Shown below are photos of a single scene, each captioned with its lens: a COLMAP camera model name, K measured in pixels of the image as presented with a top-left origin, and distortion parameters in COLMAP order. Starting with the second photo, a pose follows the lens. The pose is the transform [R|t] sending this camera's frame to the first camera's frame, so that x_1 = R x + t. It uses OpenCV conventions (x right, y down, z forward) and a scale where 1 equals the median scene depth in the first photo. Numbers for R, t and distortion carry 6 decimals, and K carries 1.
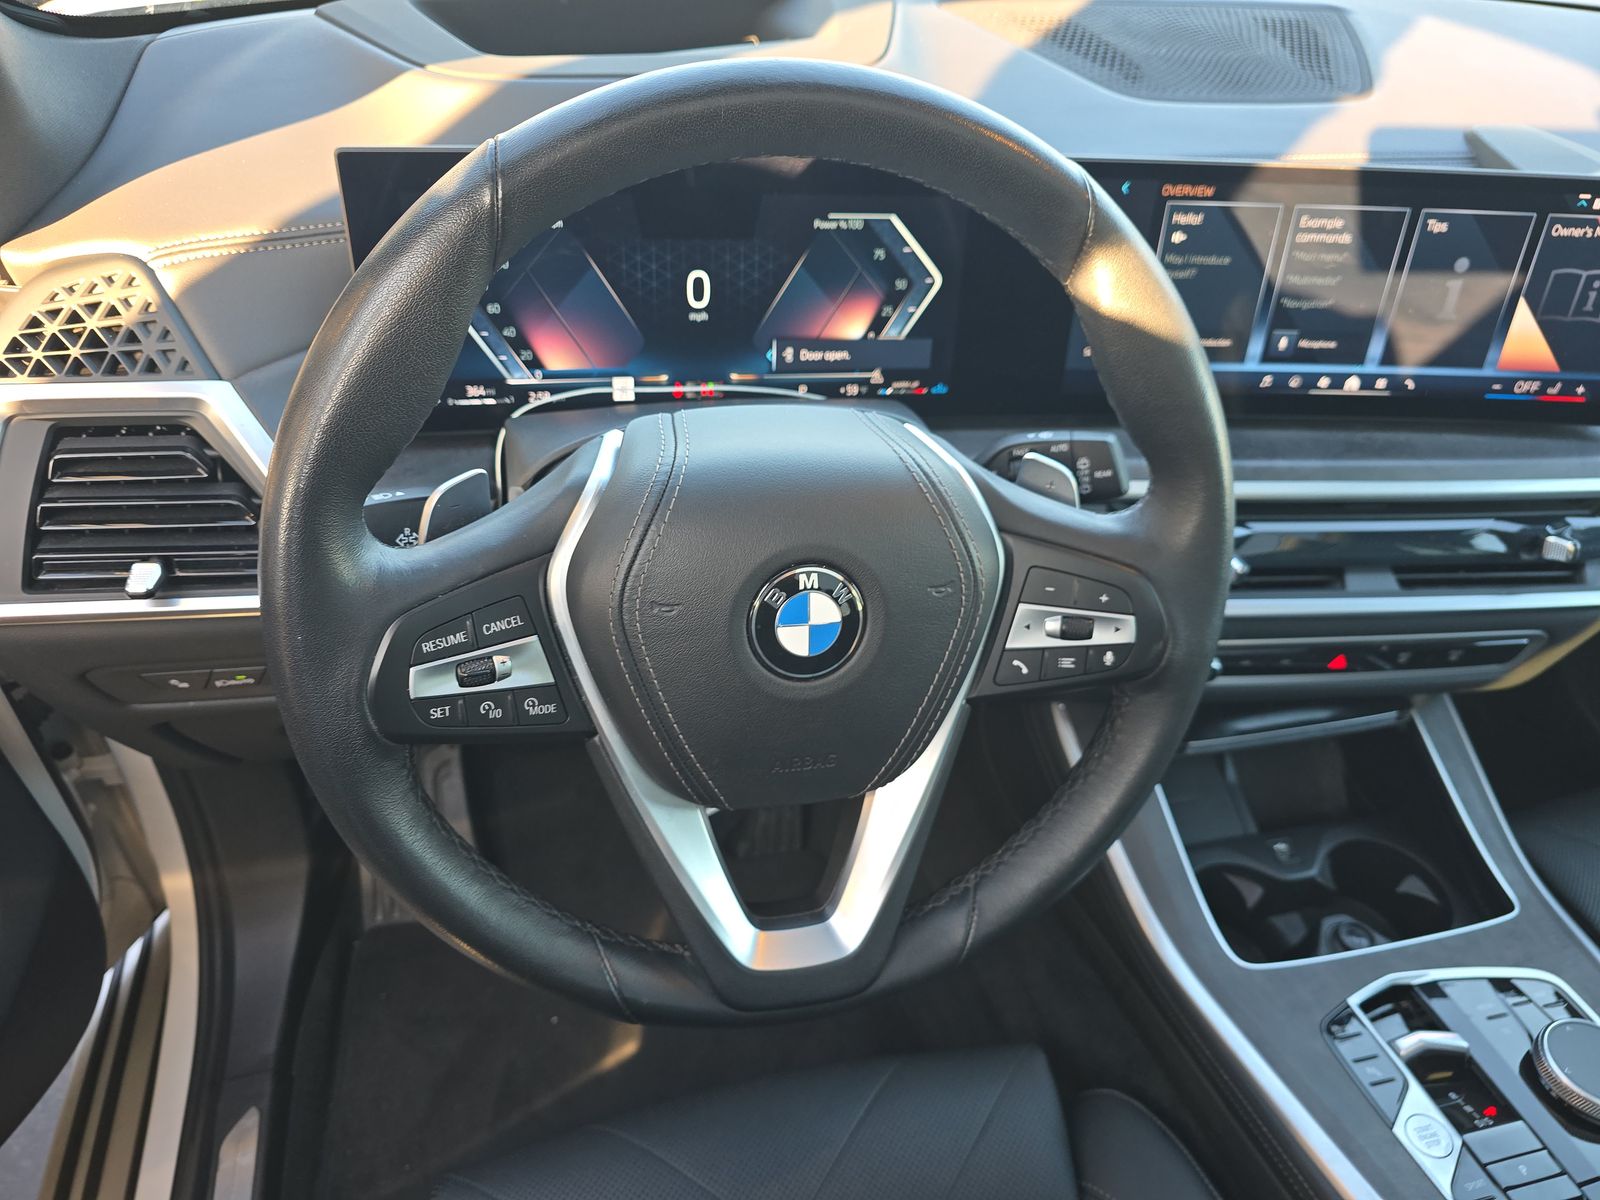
lens RADIAL K [[1061.2, 0, 800.6], [0, 1061.2, 643.3], [0, 0, 1]] dist [0.032985, -0.020966]
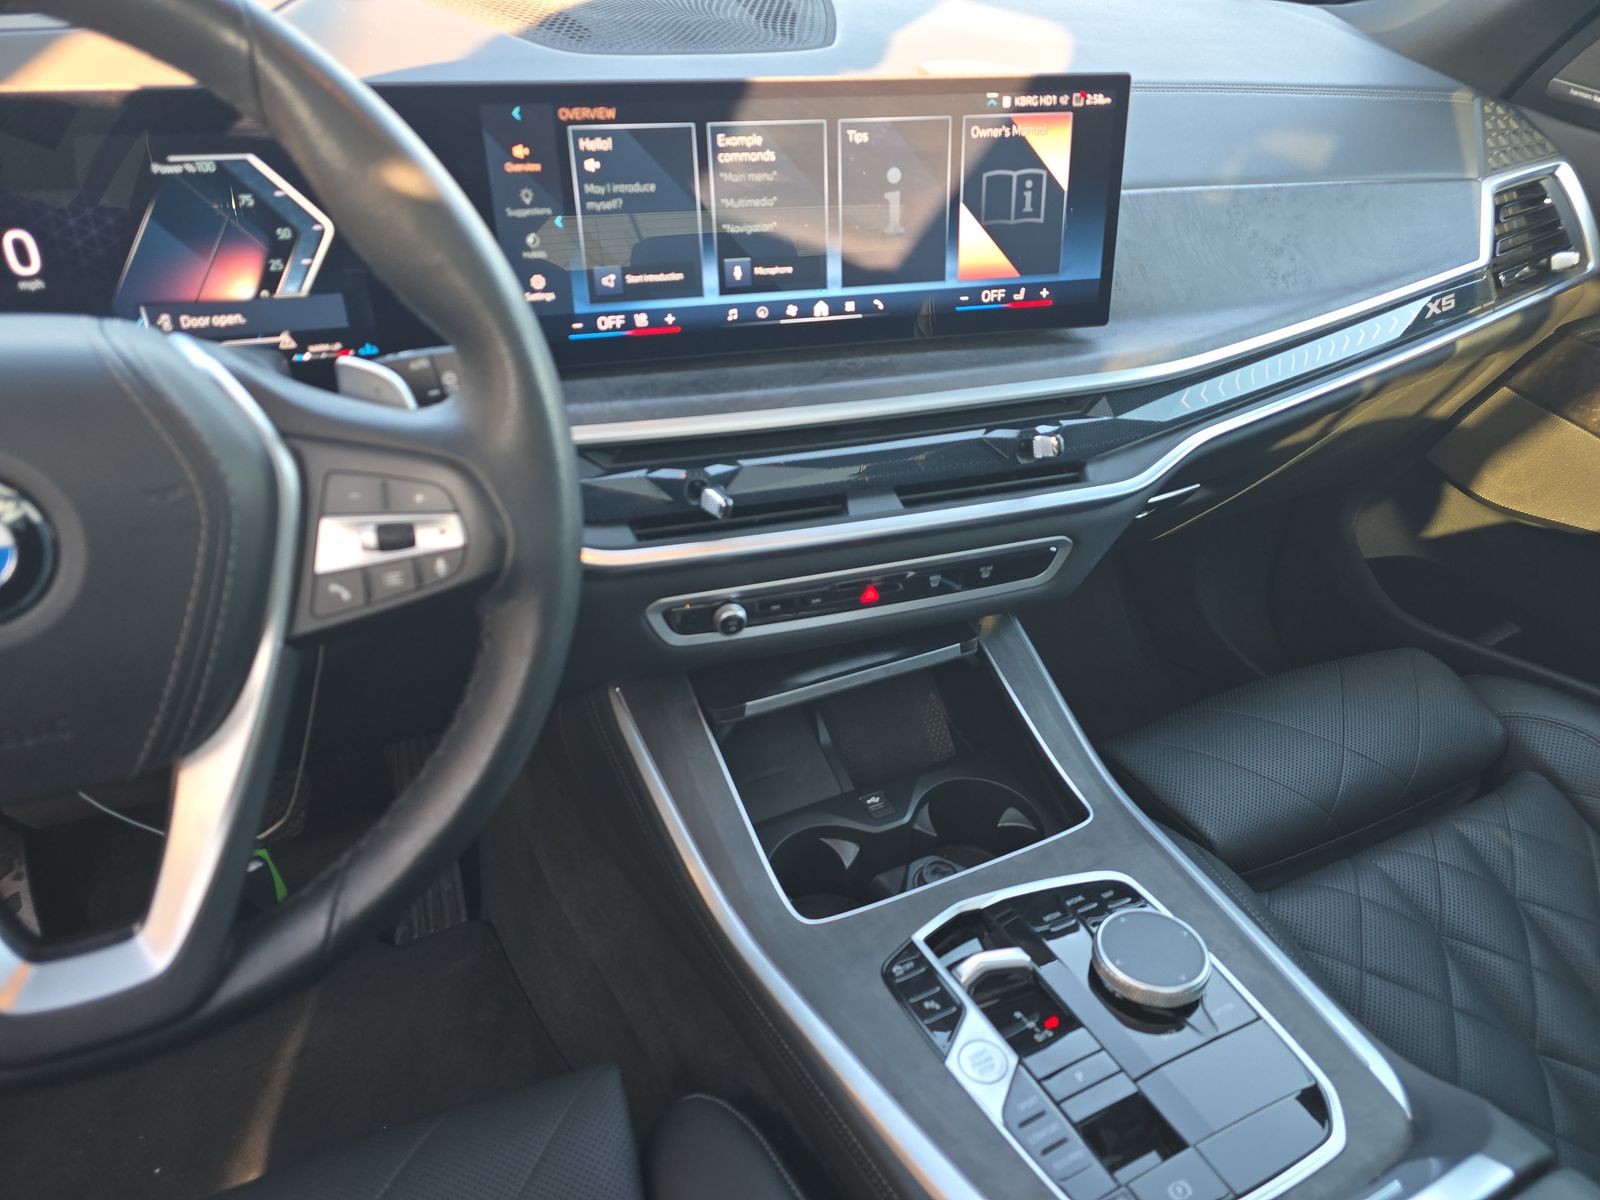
lens RADIAL K [[1055.6, 0, 717.7], [0, 1055.6, 631.7], [0, 0, 1]] dist [0.111266, -0.121046]
pose [[0.977770, -0.150756, 0.145733, 0.255785], [0.162148, 0.984304, -0.069673, 0.111460], [-0.132942, 0.091754, 0.986868, 0.078663]]
